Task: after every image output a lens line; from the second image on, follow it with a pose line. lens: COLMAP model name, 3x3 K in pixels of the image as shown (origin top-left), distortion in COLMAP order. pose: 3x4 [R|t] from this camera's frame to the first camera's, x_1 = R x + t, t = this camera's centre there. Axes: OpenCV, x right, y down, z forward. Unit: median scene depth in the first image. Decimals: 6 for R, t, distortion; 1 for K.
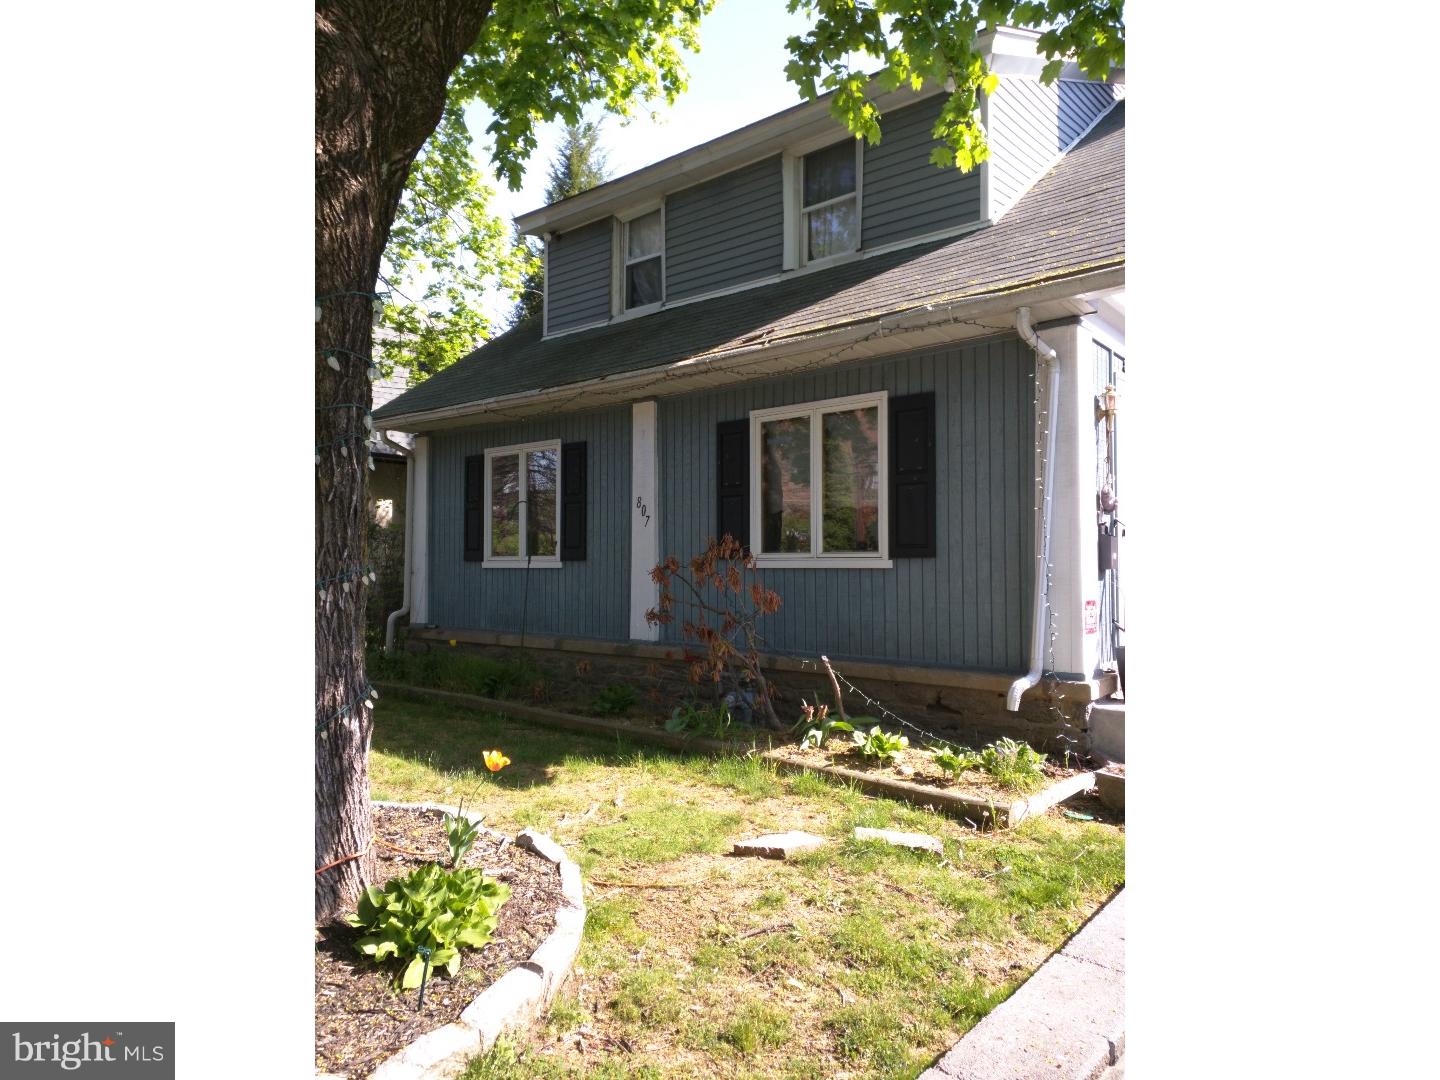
lens RADIAL K [[932.4, 0, 717.5], [0, 932.4, 565.3], [0, 0, 1]] dist [0.003432, -0.079573]
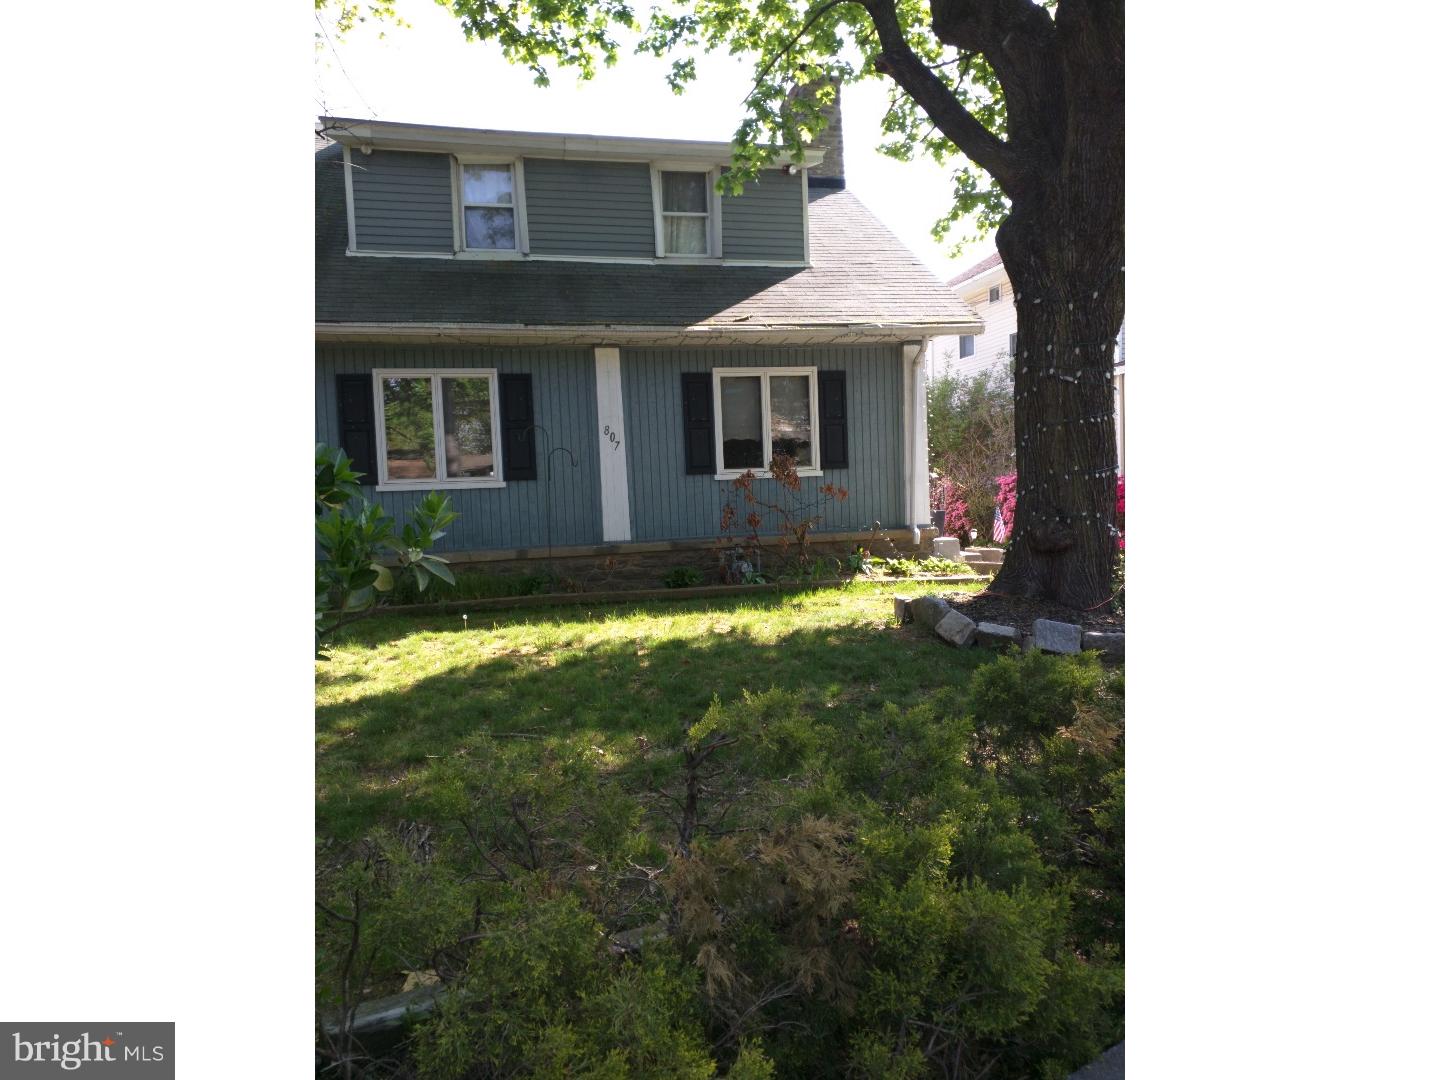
lens RADIAL K [[898.5, 0, 722.4], [0, 898.5, 535.3], [0, 0, 1]] dist [0.058493, -0.069517]
pose [[0.562851, -0.070331, 0.823561, -1.113012], [0.034827, 0.997506, 0.061384, 0.004302], [-0.825825, -0.005868, 0.563897, 0.222971]]
